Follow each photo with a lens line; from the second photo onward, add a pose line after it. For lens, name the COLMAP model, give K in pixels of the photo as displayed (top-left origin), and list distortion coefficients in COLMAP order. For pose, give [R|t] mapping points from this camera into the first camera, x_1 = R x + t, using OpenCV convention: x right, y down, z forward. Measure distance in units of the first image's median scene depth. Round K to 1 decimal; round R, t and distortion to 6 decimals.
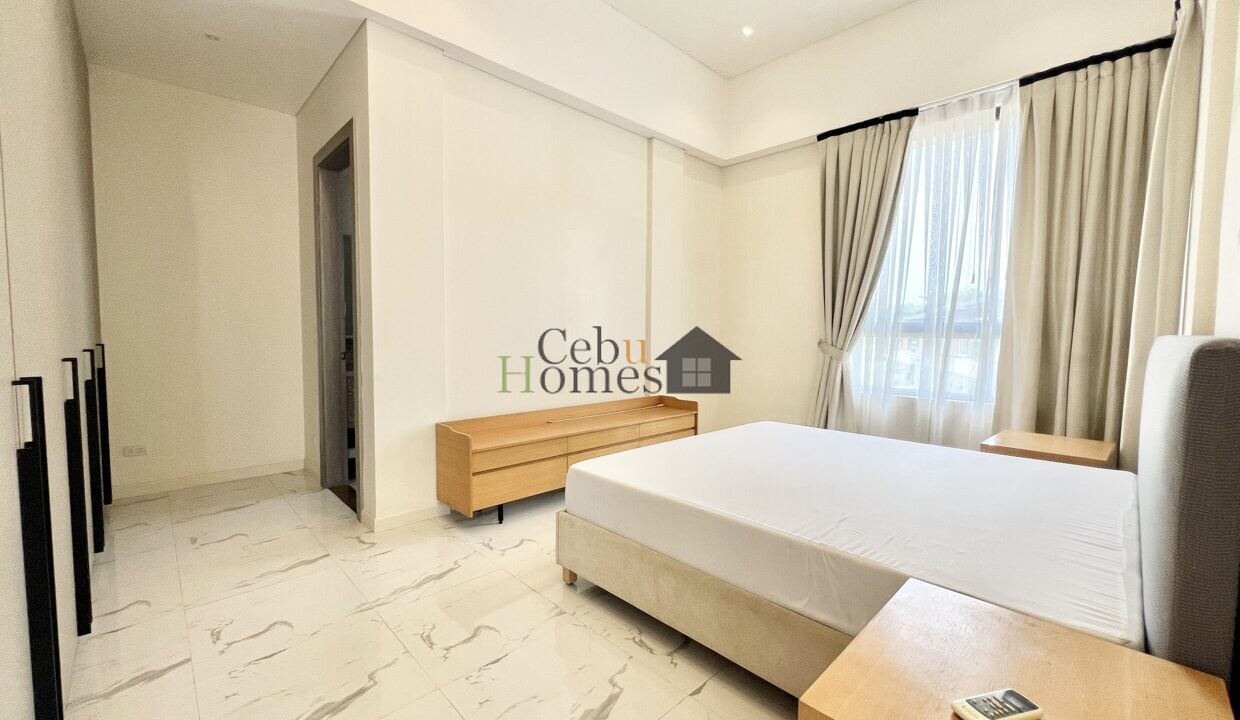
lens RADIAL K [[493.9, 0, 612.8], [0, 493.9, 362.9], [0, 0, 1]] dist [-0.002082, 0.001315]
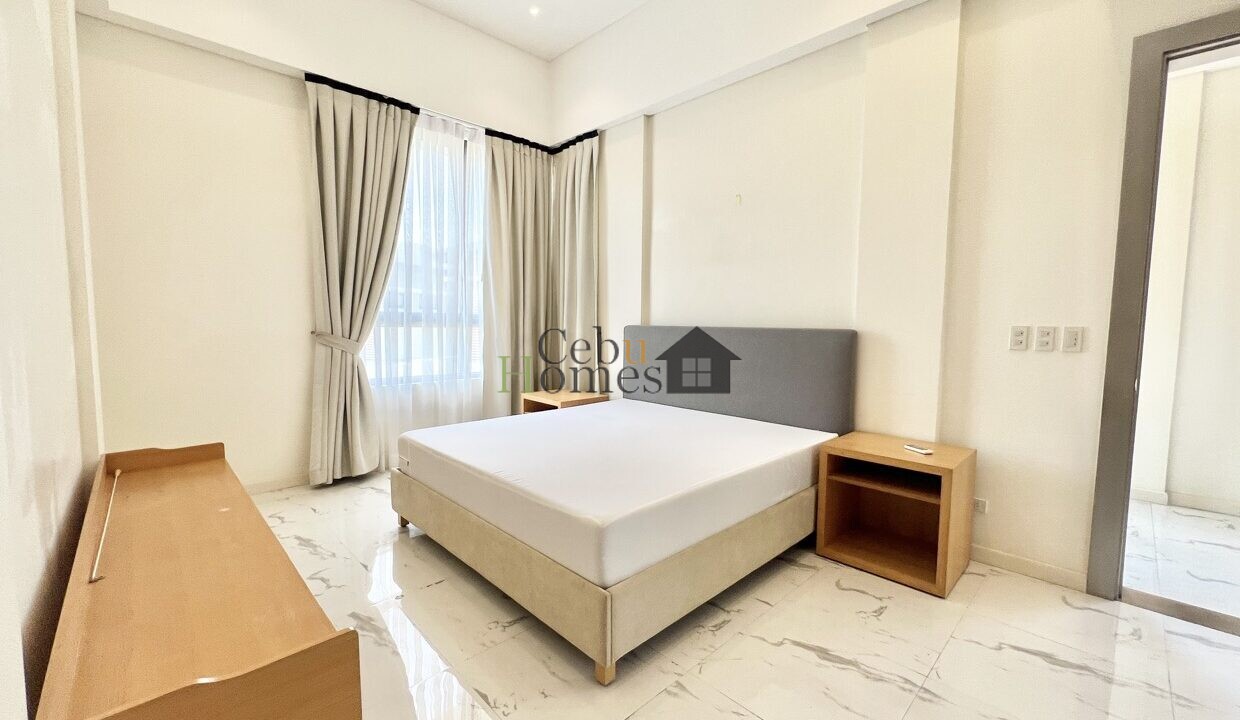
lens RADIAL K [[493.9, 0, 621.0], [0, 493.9, 363.0], [0, 0, 1]] dist [-0.002082, 0.001315]
pose [[-0.008482, -0.090248, 0.995883, -0.478106], [0.058459, 0.994171, 0.090591, -0.047431], [-0.998254, 0.058987, -0.003156, 0.603923]]
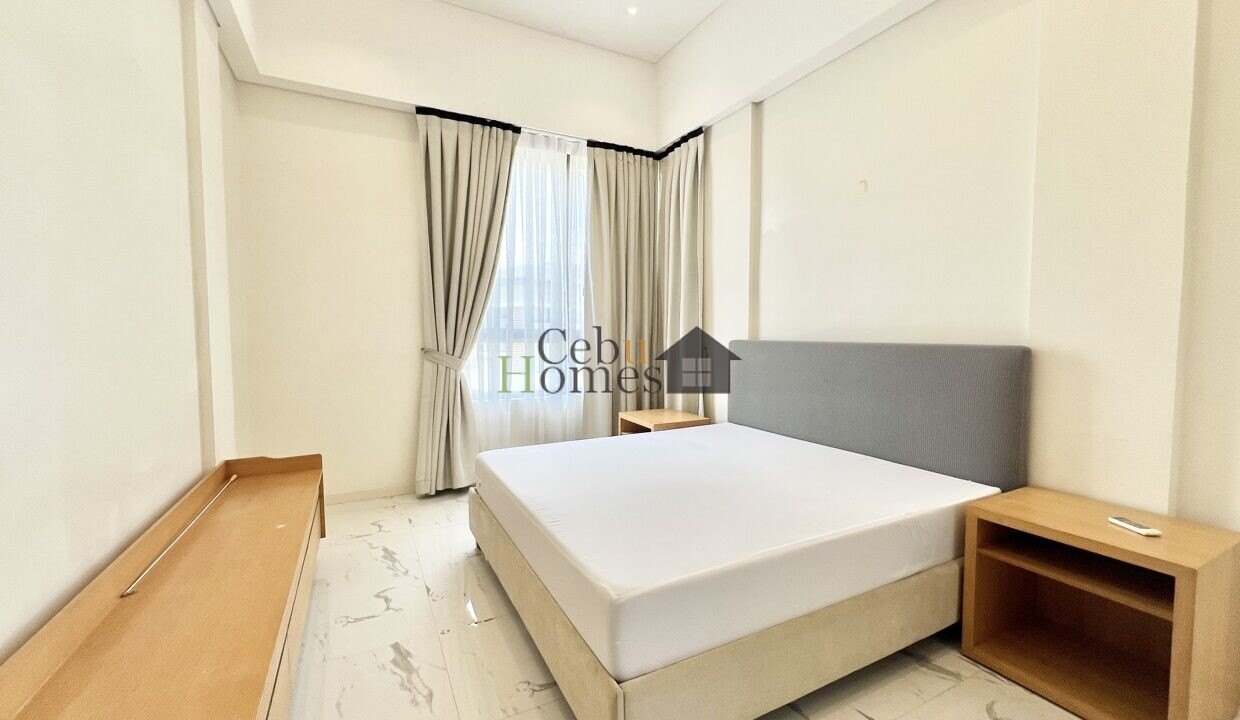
lens RADIAL K [[493.9, 0, 622.7], [0, 493.9, 363.6], [0, 0, 1]] dist [-0.002082, 0.001315]
pose [[0.276602, -0.067358, 0.958621, -0.371372], [0.069159, 0.996349, 0.050054, -0.047882], [-0.958493, 0.052452, 0.280250, 0.516086]]
